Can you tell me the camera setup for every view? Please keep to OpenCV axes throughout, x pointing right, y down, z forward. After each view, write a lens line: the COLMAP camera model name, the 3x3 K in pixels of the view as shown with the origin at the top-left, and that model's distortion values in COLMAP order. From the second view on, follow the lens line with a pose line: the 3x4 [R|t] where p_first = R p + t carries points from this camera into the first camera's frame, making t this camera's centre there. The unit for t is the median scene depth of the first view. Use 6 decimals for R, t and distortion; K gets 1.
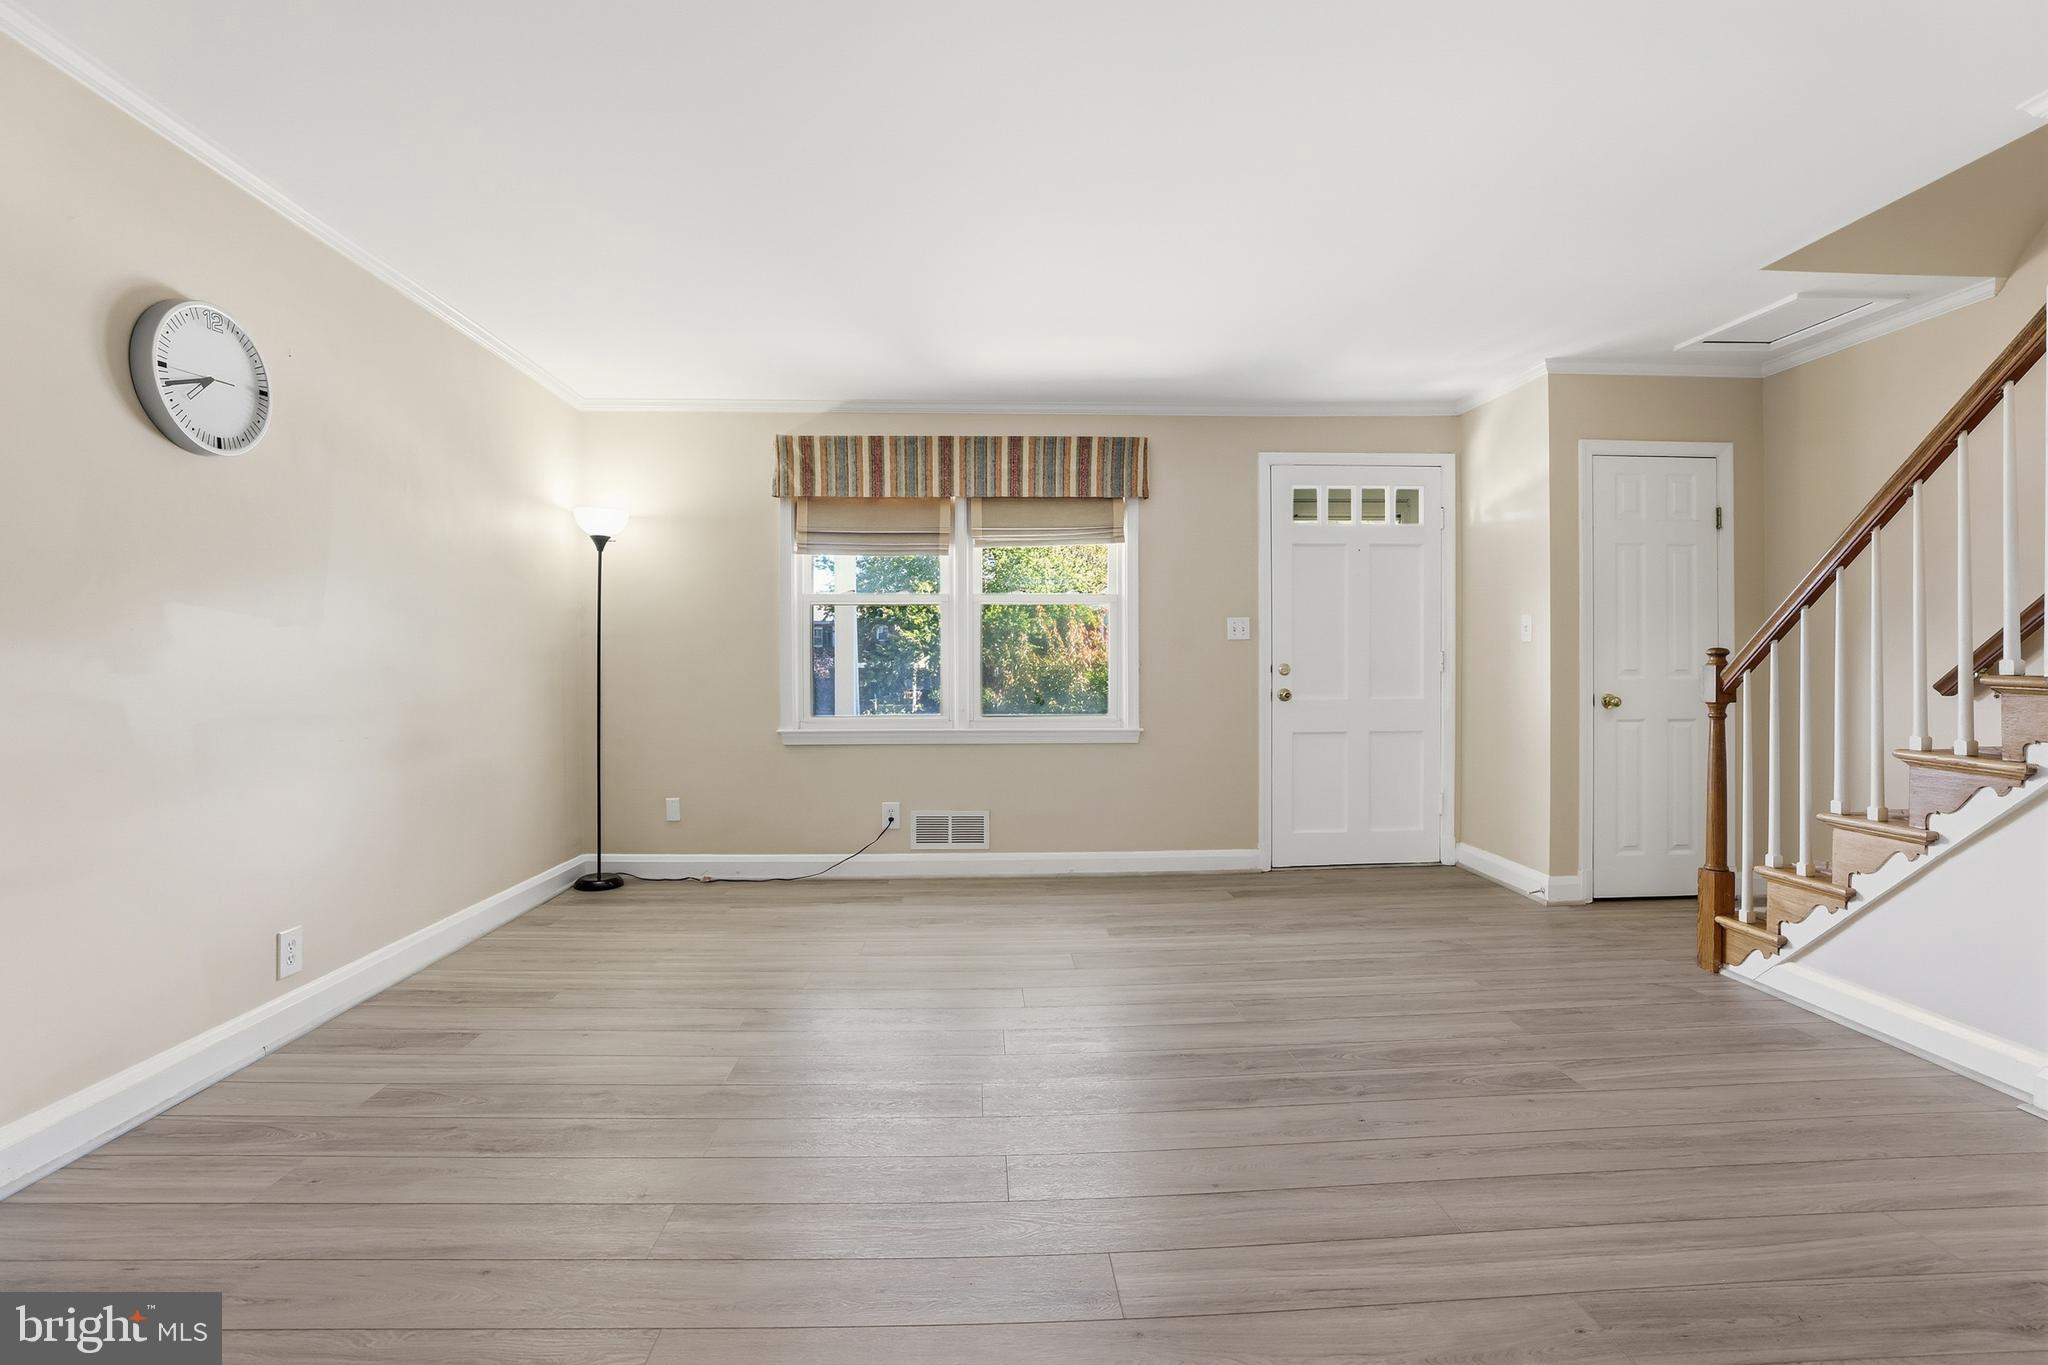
lens RADIAL K [[949.5, 0, 1022.7], [0, 949.5, 691.0], [0, 0, 1]] dist [-0.039563, 0.012087]
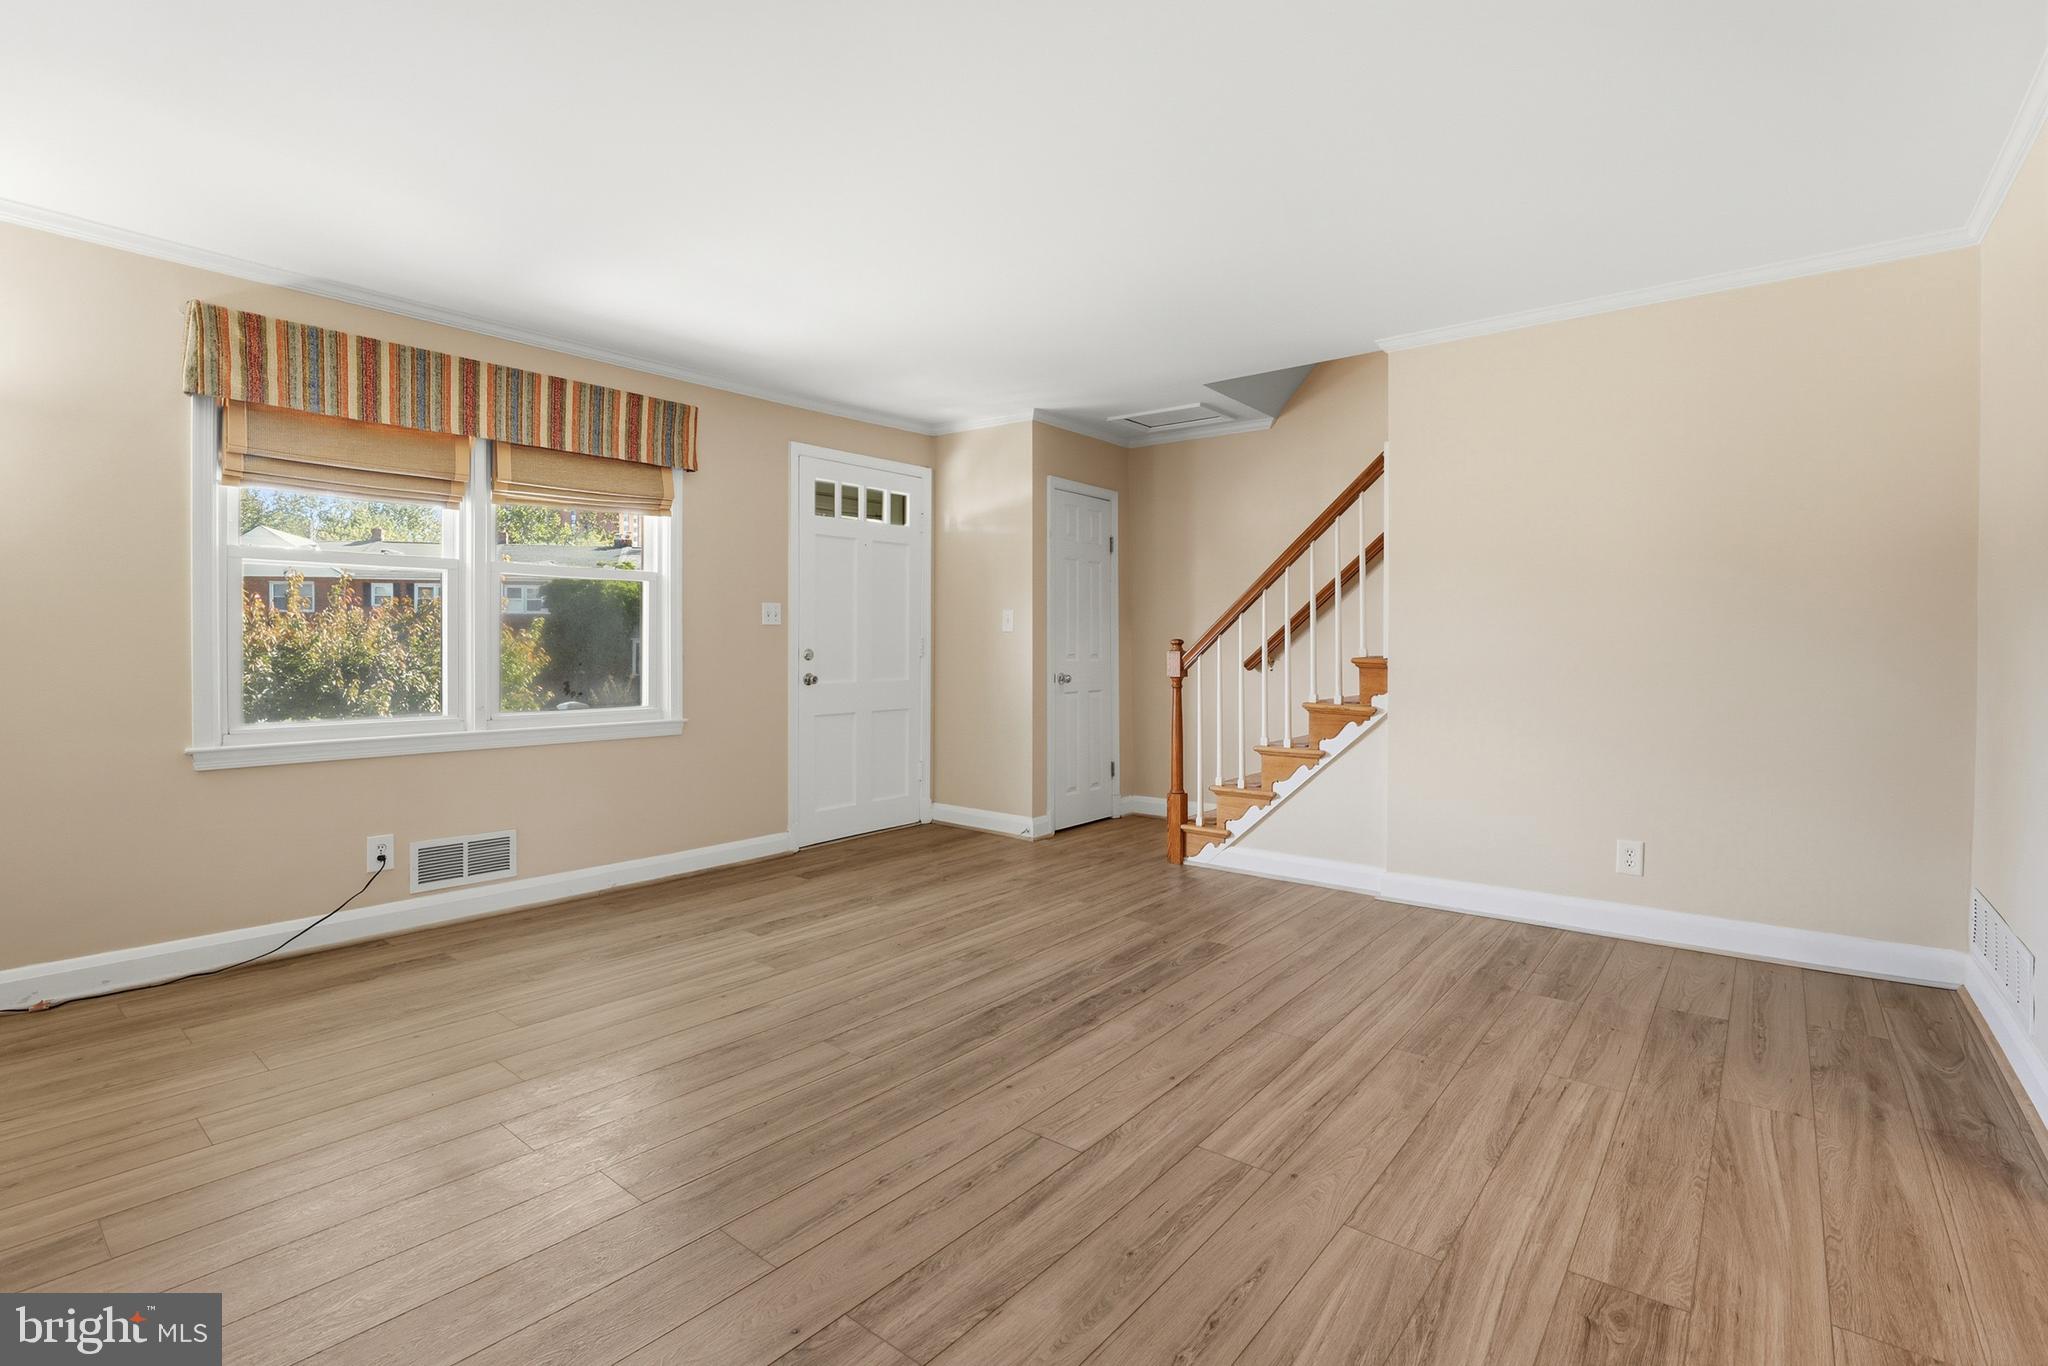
lens RADIAL K [[949.5, 0, 1036.2], [0, 949.5, 672.3], [0, 0, 1]] dist [-0.039563, 0.012087]
pose [[0.661976, -0.015769, 0.749359, -0.358543], [0.018307, 0.999821, 0.004867, -0.004298], [-0.749301, 0.010497, 0.662146, 0.137869]]
